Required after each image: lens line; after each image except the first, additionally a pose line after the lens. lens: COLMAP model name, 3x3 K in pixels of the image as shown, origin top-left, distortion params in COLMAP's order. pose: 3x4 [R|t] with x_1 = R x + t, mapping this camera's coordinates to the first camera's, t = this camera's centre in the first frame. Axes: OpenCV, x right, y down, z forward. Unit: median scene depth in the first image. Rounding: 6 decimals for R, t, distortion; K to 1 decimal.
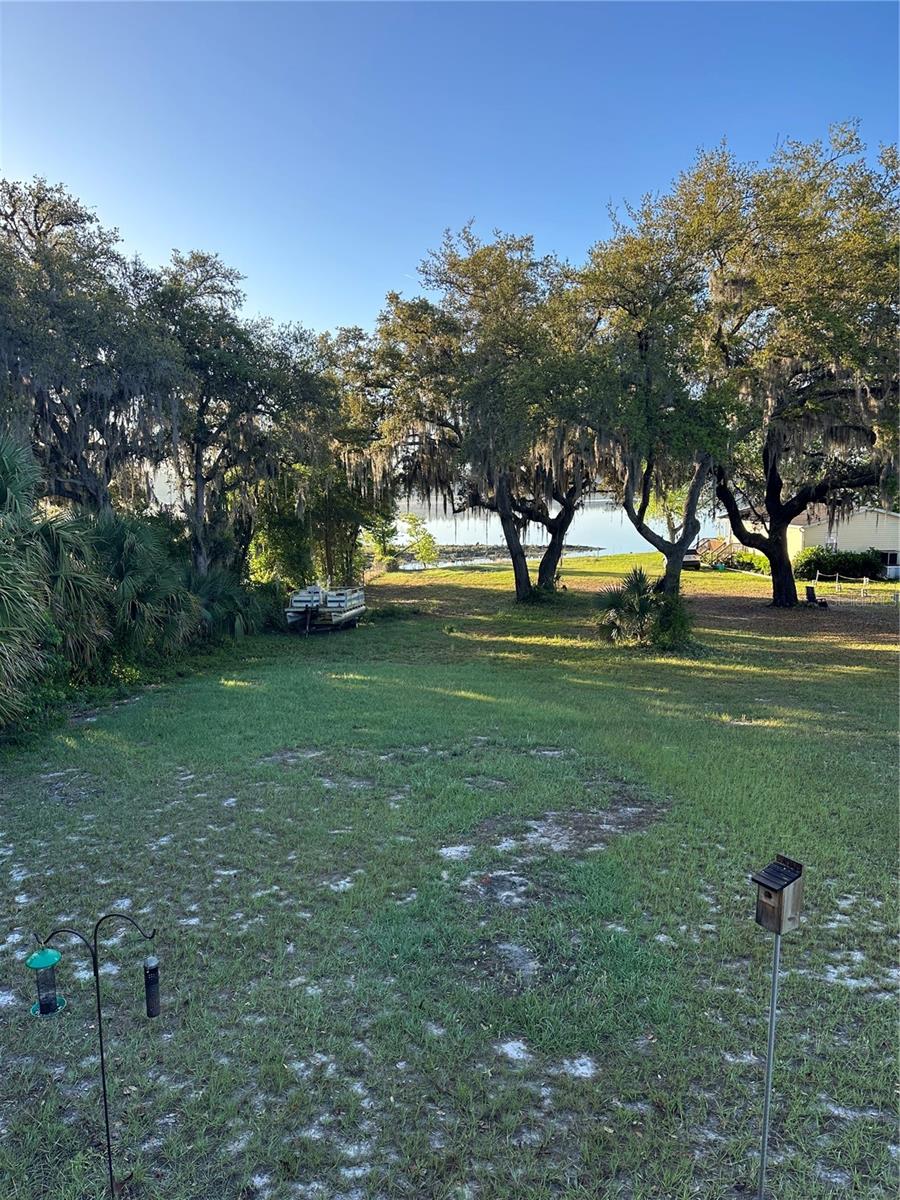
lens RADIAL K [[831.2, 0, 450.0], [0, 831.2, 600.0], [0, 0, 1]] dist [0.104295, -0.155051]
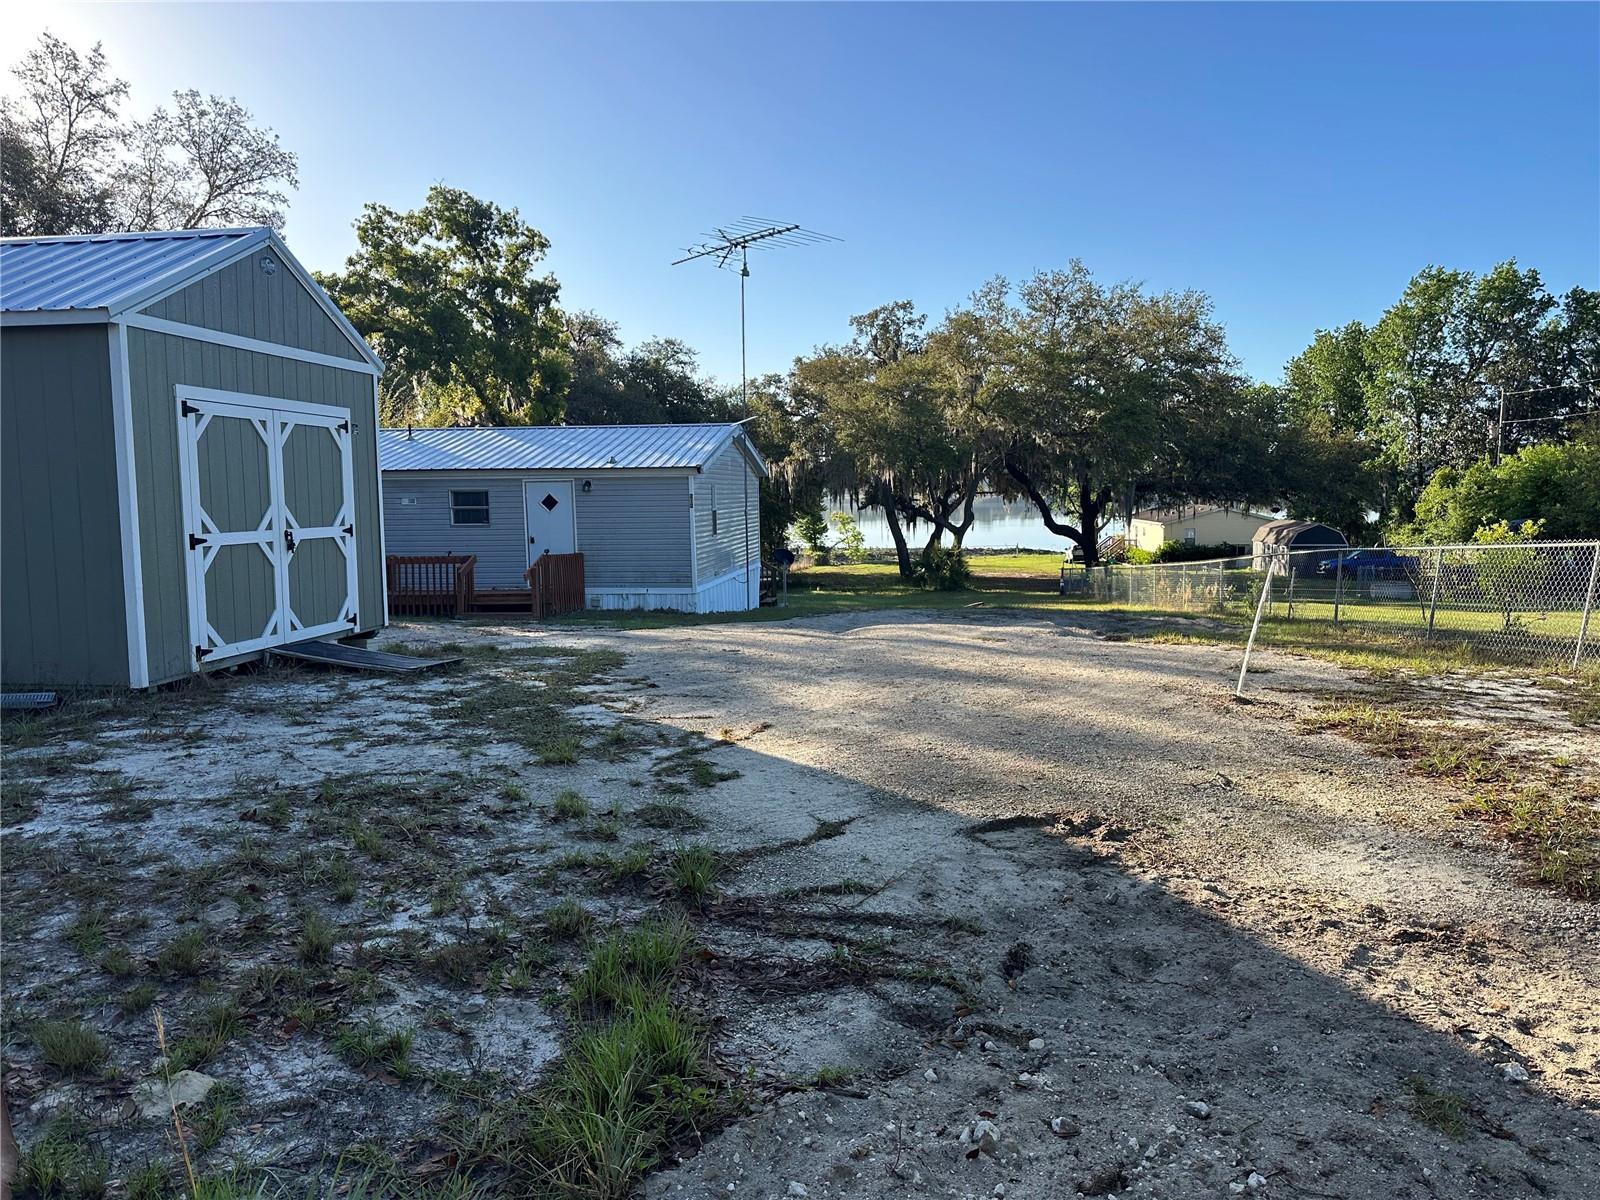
lens RADIAL K [[1108.3, 0, 800.0], [0, 1108.3, 600.0], [0, 0, 1]] dist [0.104295, -0.155051]
pose [[0.991181, 0.016419, -0.131494, 0.201003], [-0.020452, 0.999359, -0.029379, 0.112526], [0.130927, 0.031809, 0.990882, -0.913989]]
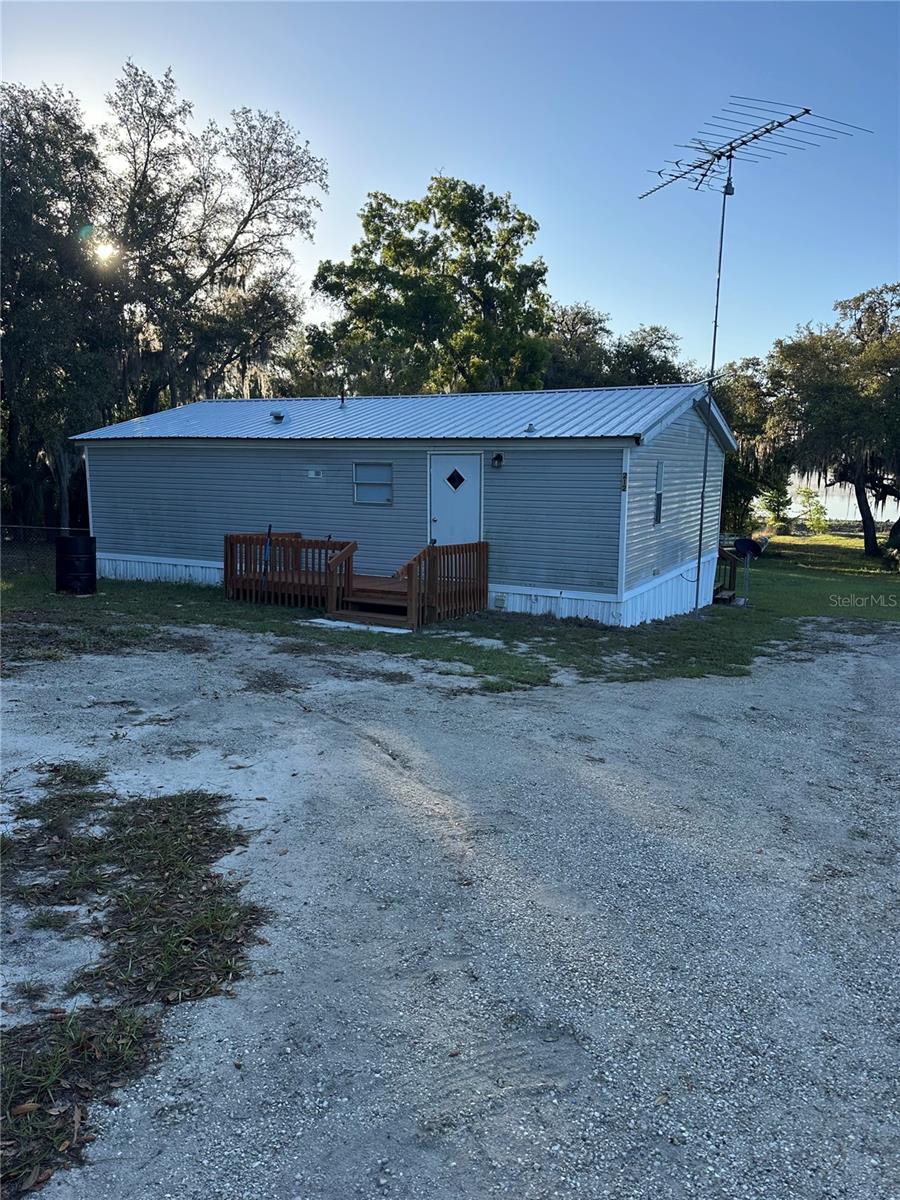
lens RADIAL K [[831.2, 0, 450.0], [0, 831.2, 600.0], [0, 0, 1]] dist [0.104295, -0.155051]
pose [[0.883020, 0.102176, -0.458079, 0.160810], [-0.087283, 0.994739, 0.053628, 0.077266], [0.461148, -0.007372, 0.887292, -0.658138]]
